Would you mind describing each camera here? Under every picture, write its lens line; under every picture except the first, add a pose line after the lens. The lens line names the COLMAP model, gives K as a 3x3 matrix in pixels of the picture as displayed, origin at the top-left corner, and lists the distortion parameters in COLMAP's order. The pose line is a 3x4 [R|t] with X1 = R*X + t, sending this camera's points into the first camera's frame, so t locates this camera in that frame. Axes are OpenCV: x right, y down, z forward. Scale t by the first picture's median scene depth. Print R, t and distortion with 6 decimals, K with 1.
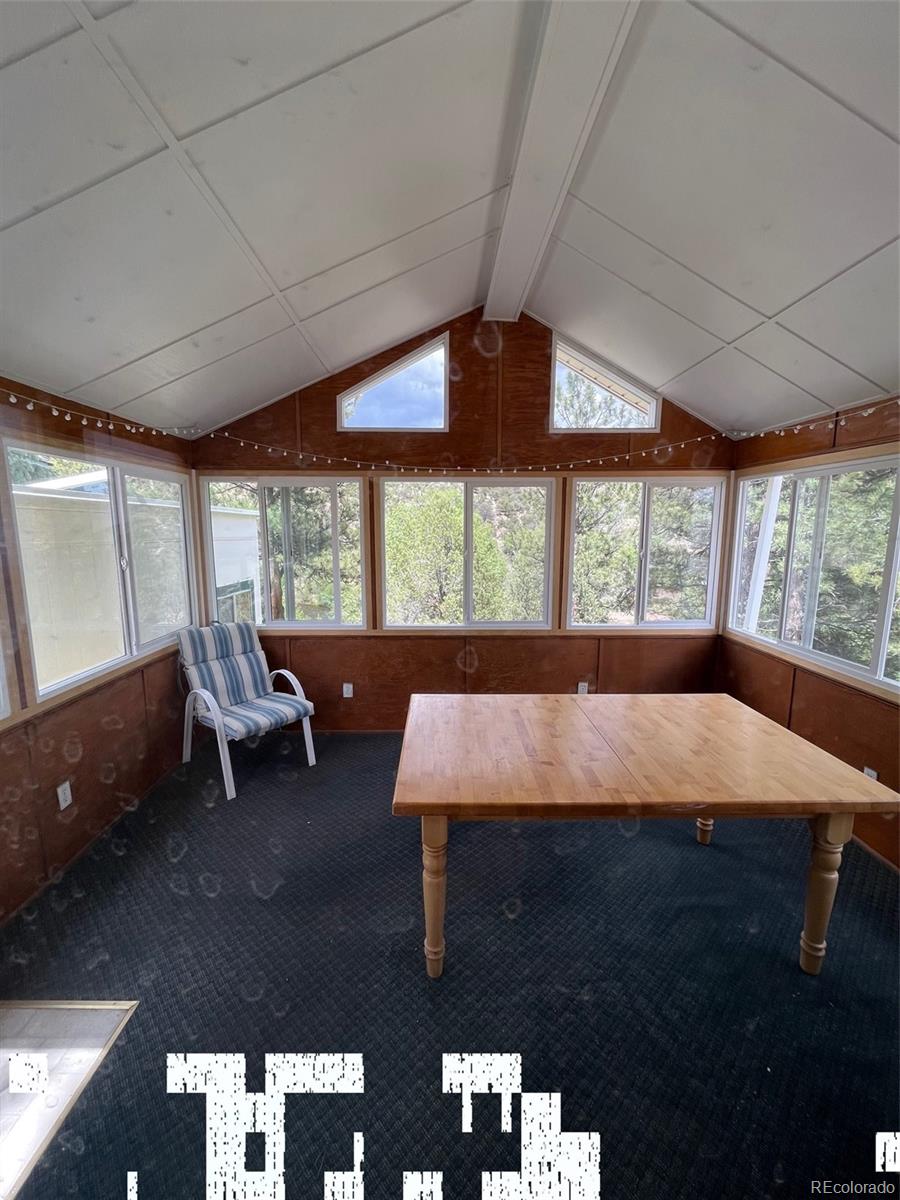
lens RADIAL K [[484.5, 0, 444.7], [0, 484.5, 599.9], [0, 0, 1]] dist [-0.003855, 0.000427]
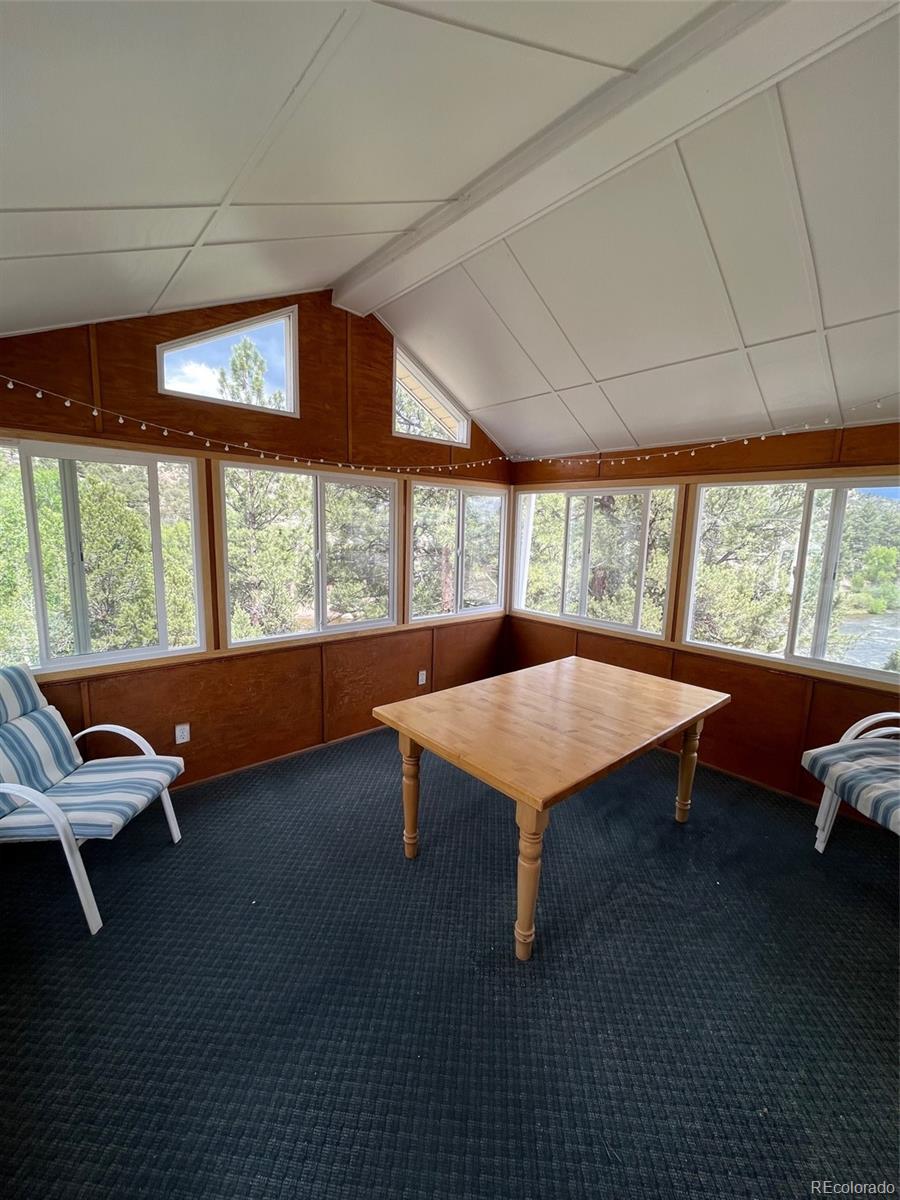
lens RADIAL K [[484.5, 0, 445.0], [0, 484.5, 599.1], [0, 0, 1]] dist [-0.003855, 0.000427]
pose [[0.757696, -0.075932, 0.648175, -0.395336], [0.072587, 0.996851, 0.031926, -0.021893], [-0.648559, 0.022859, 0.760821, 0.150704]]
